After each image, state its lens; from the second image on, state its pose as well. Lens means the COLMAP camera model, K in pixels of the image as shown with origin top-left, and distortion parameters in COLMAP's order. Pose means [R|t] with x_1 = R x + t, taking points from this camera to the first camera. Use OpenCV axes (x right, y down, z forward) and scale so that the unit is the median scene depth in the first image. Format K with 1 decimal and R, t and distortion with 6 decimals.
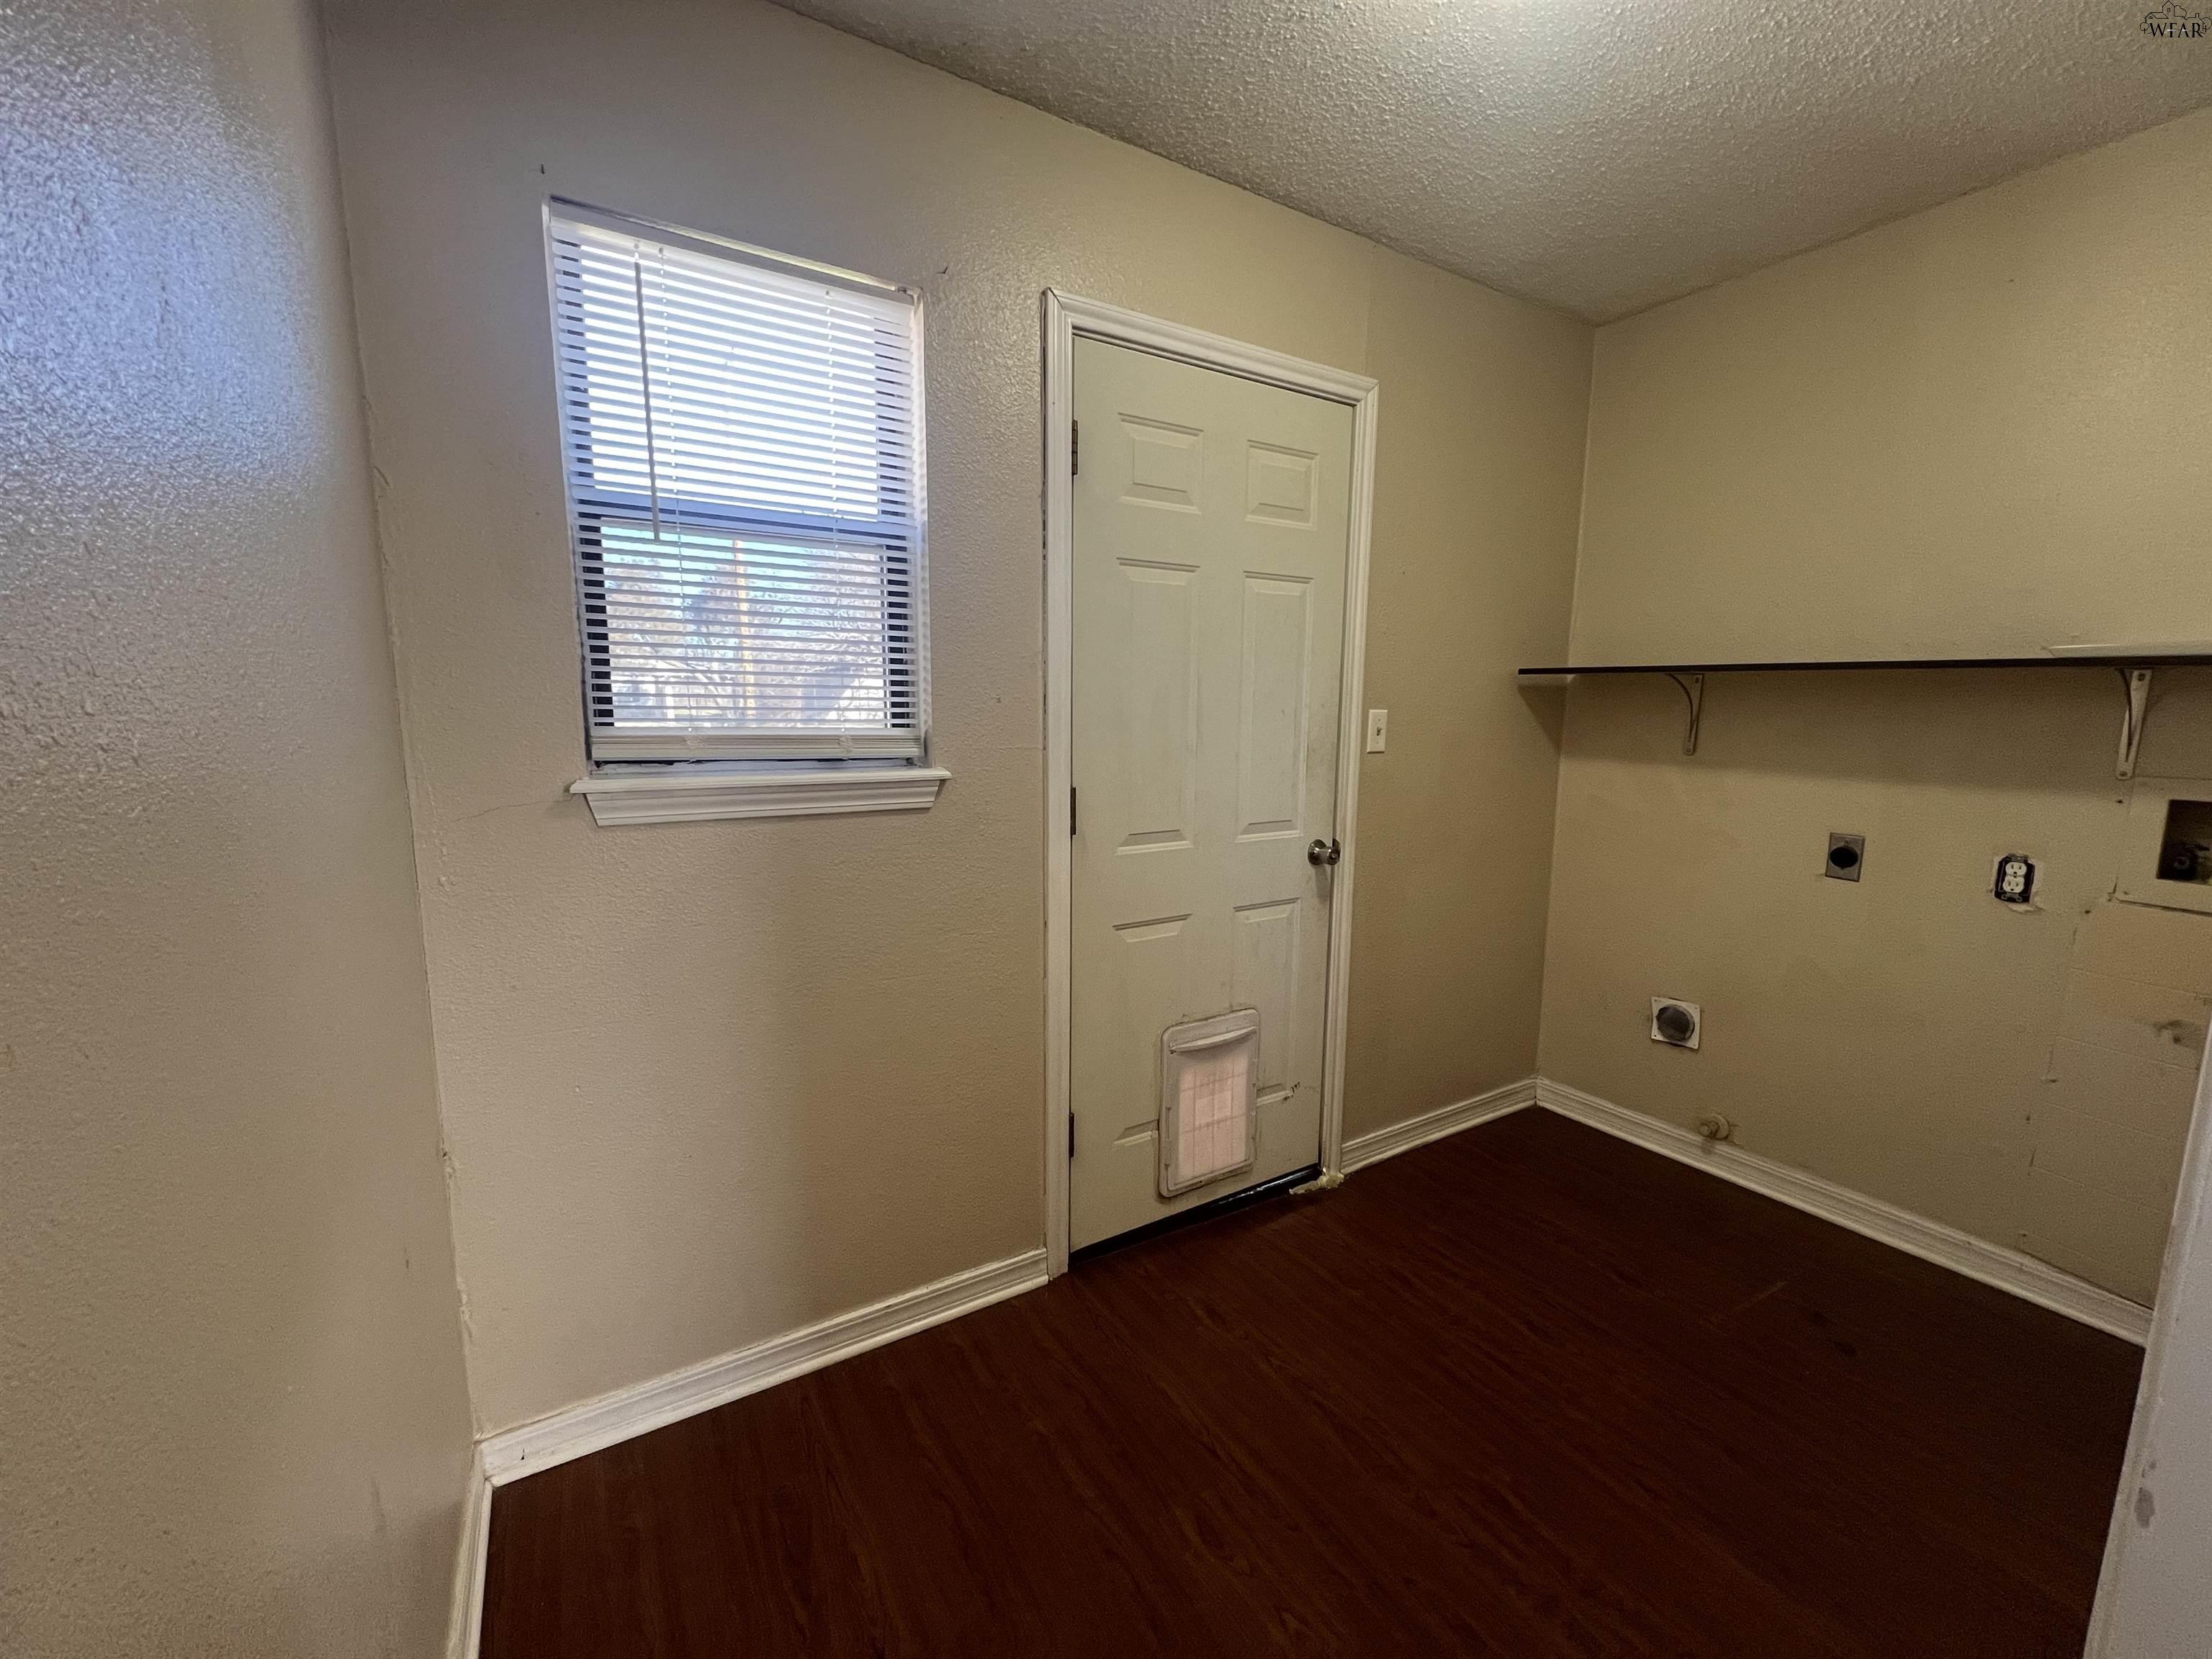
lens RADIAL K [[892.2, 0, 1101.1], [0, 892.2, 824.1], [0, 0, 1]] dist [-0.002223, 0.000276]
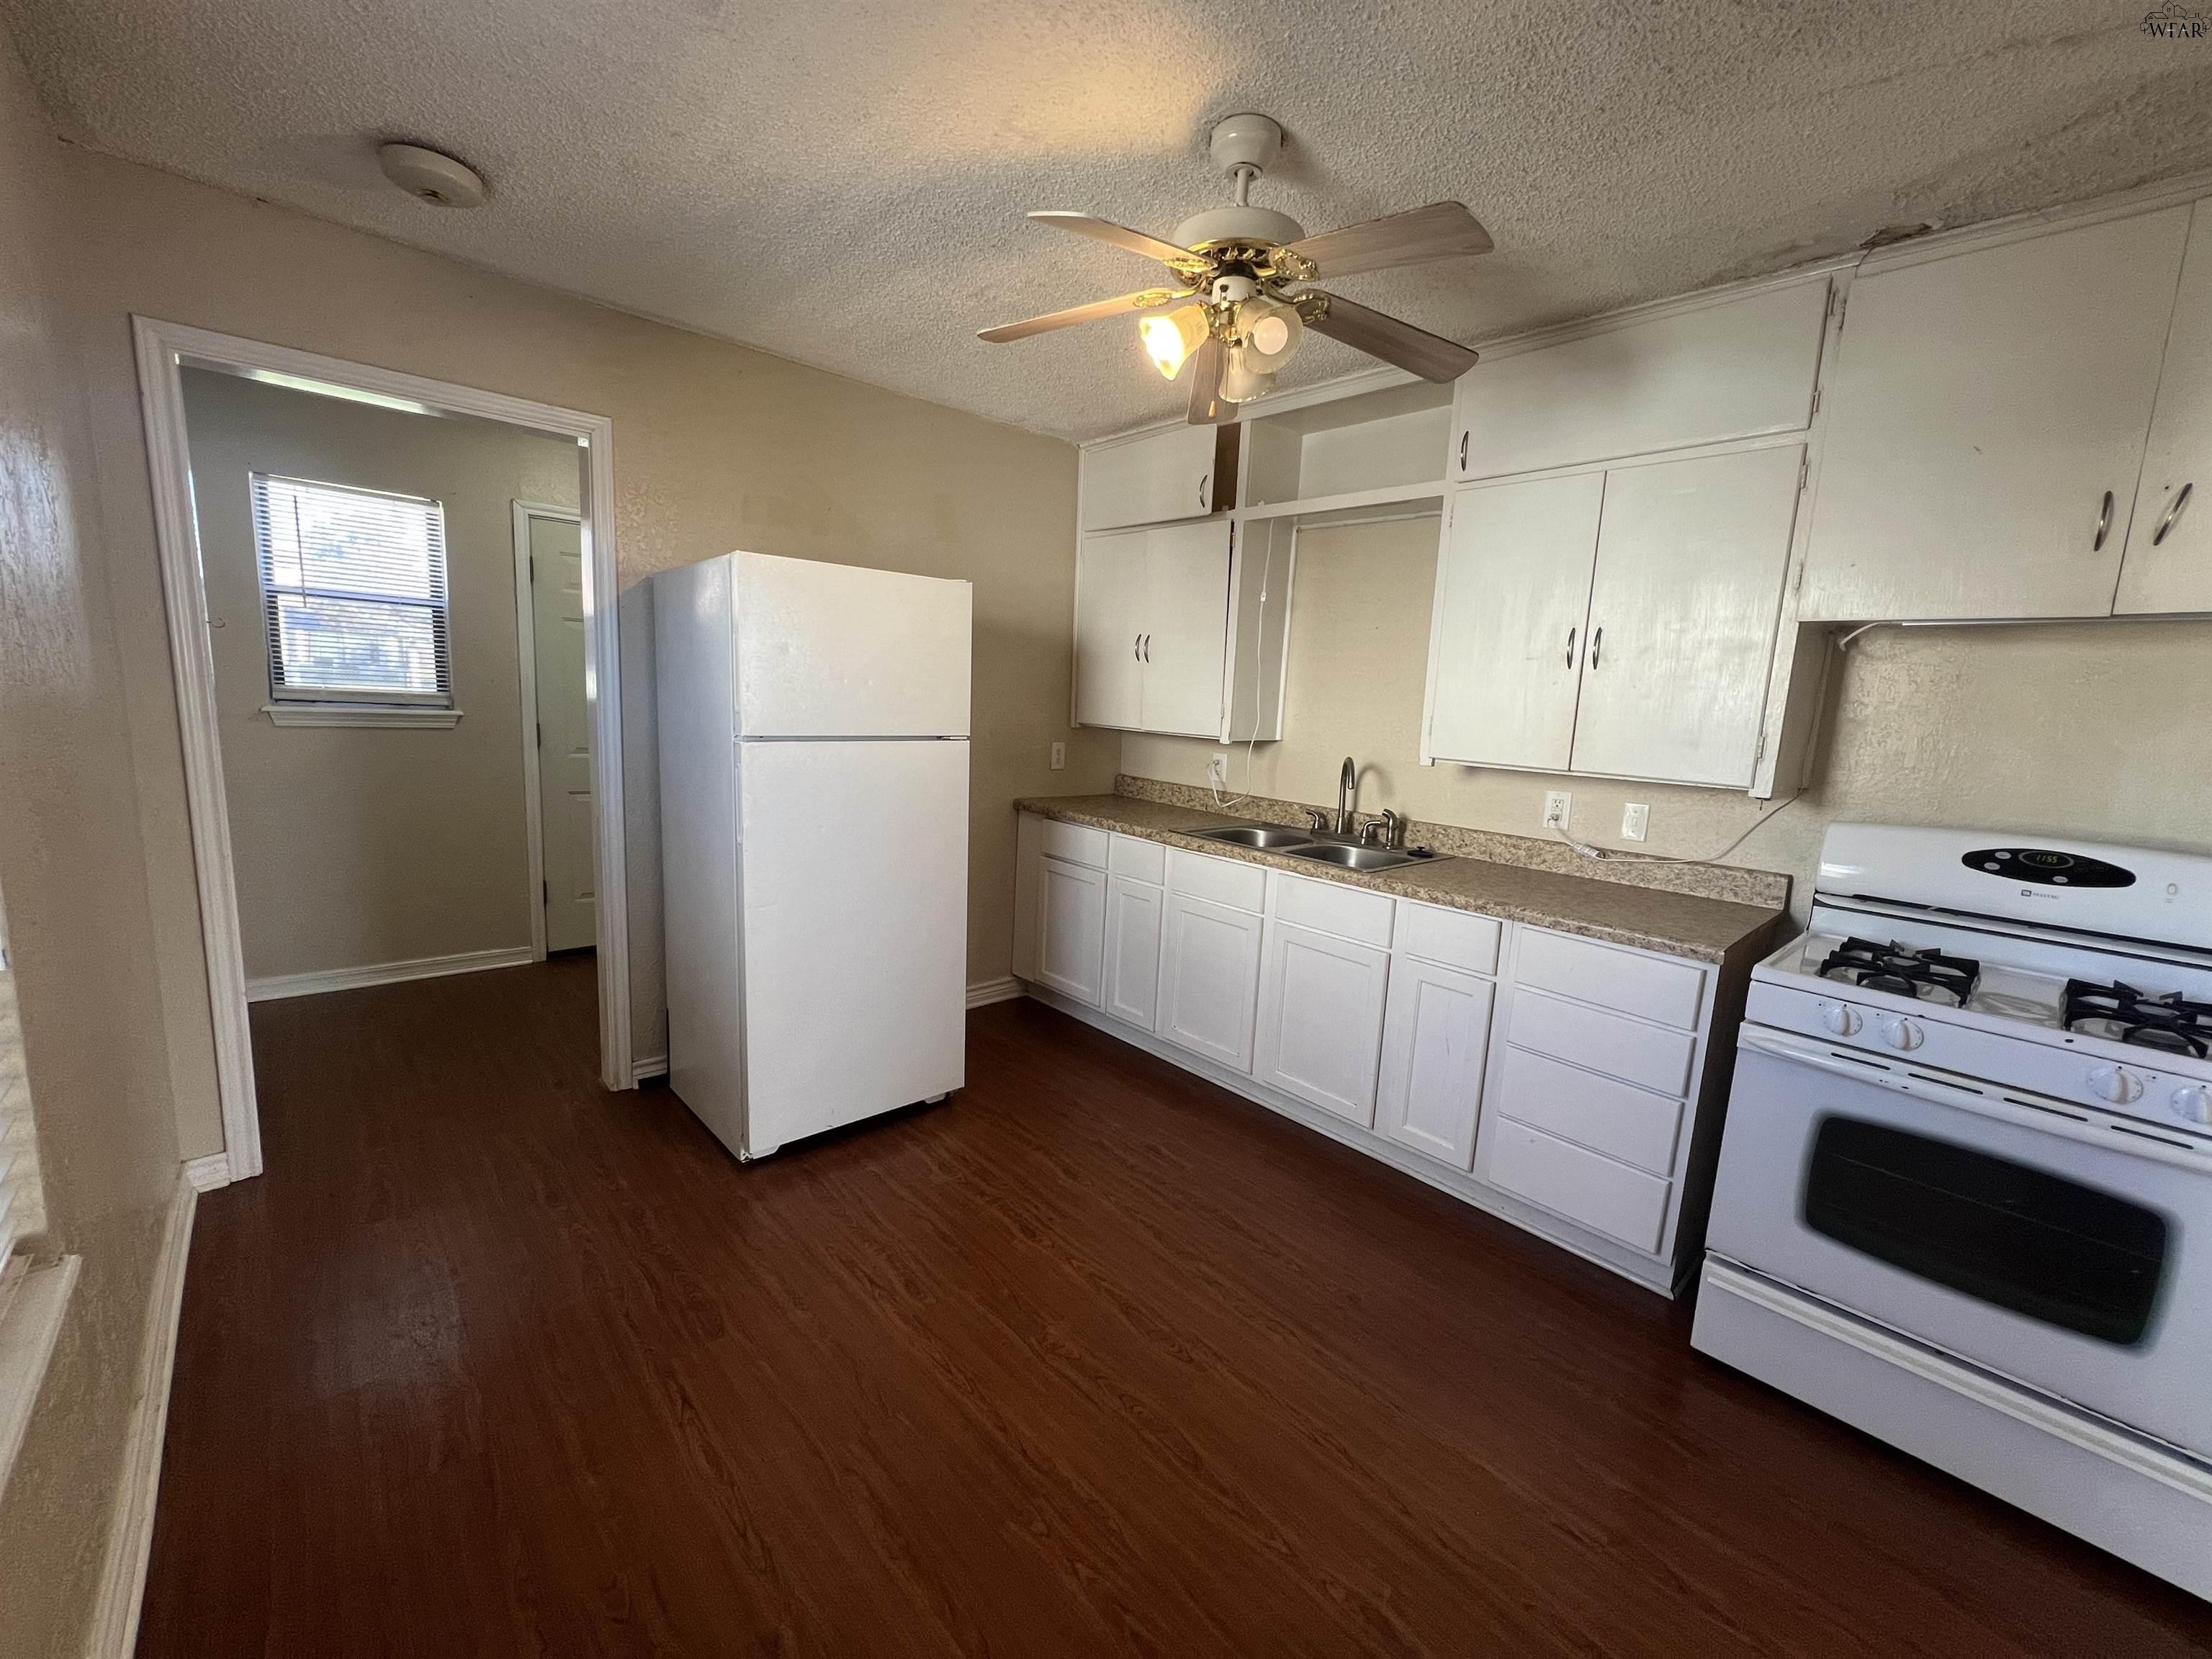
lens RADIAL K [[892.2, 0, 1103.1], [0, 892.2, 827.1], [0, 0, 1]] dist [-0.002223, 0.000276]
pose [[0.975936, 0.018380, 0.217281, 0.839200], [-0.023100, 0.999549, 0.019205, 0.135908], [-0.216830, -0.023762, 0.975920, -1.402445]]
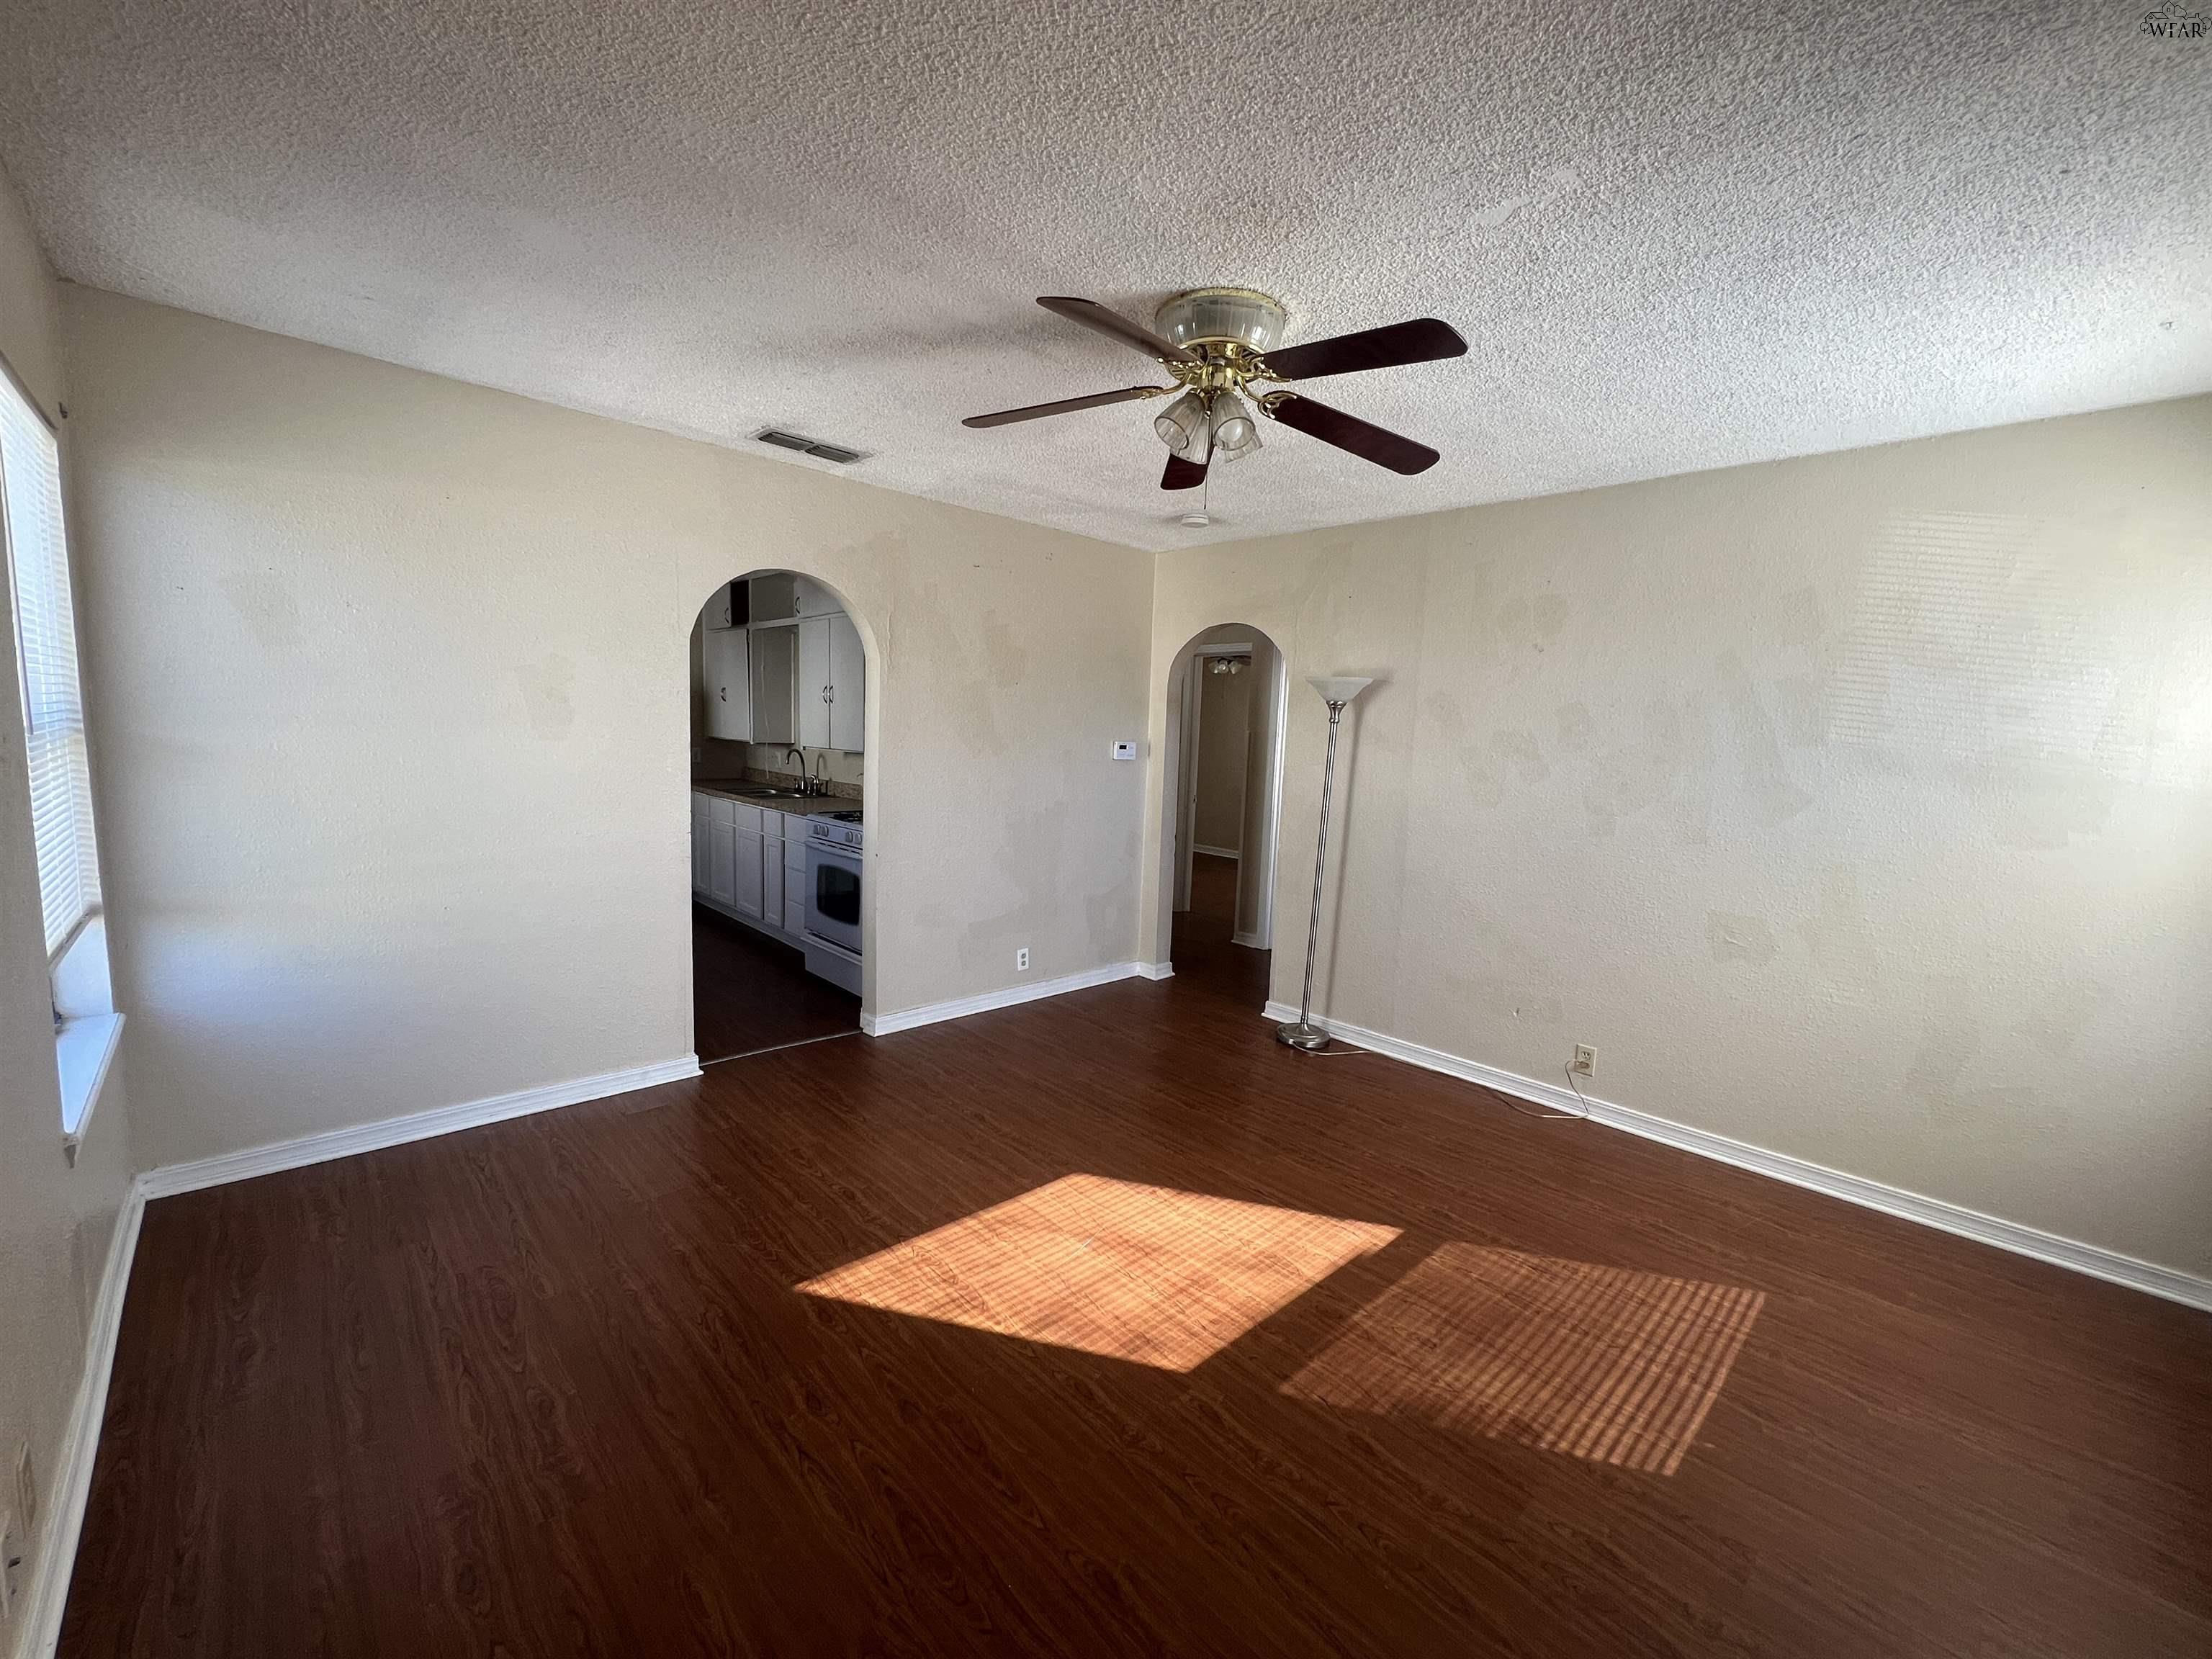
lens RADIAL K [[892.2, 0, 1100.6], [0, 892.2, 826.3], [0, 0, 1]] dist [-0.002223, 0.000276]
pose [[0.973220, 0.019946, 0.229011, 1.979724], [-0.014337, 0.999556, -0.026129, 0.379580], [-0.229430, 0.022146, 0.973073, -3.307195]]
